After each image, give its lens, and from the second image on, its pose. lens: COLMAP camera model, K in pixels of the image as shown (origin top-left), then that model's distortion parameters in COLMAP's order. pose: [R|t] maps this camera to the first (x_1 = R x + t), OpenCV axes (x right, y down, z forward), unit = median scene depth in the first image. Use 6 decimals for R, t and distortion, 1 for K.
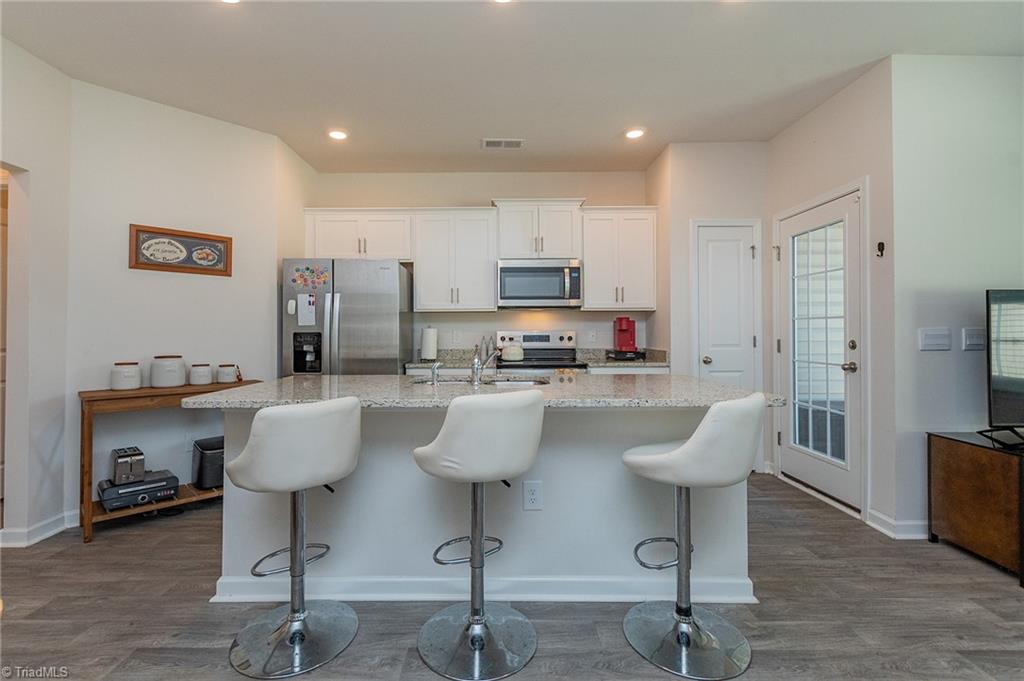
lens RADIAL K [[457.0, 0, 500.6], [0, 457.0, 324.2], [0, 0, 1]] dist [0.000613, -0.001496]
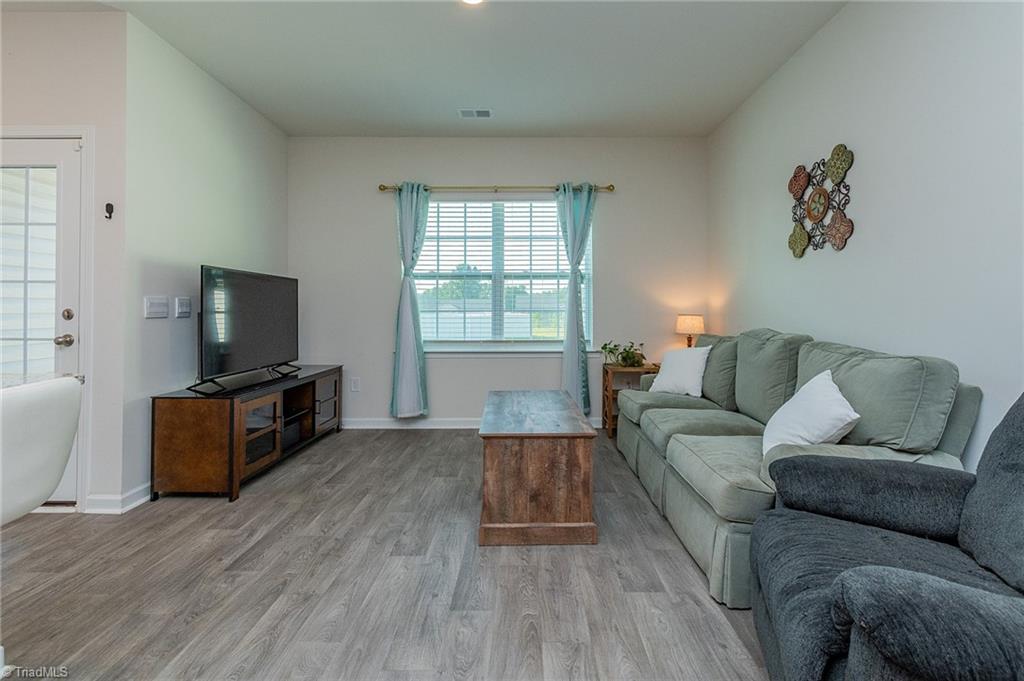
lens RADIAL K [[475.6, 0, 515.2], [0, 475.6, 308.1], [0, 0, 1]] dist [0.001497, -0.000364]
pose [[0.005874, 0.005405, 0.999968, -0.114173], [-0.019155, 0.999803, -0.005291, 0.020162], [-0.999799, -0.019124, 0.005976, 0.137938]]
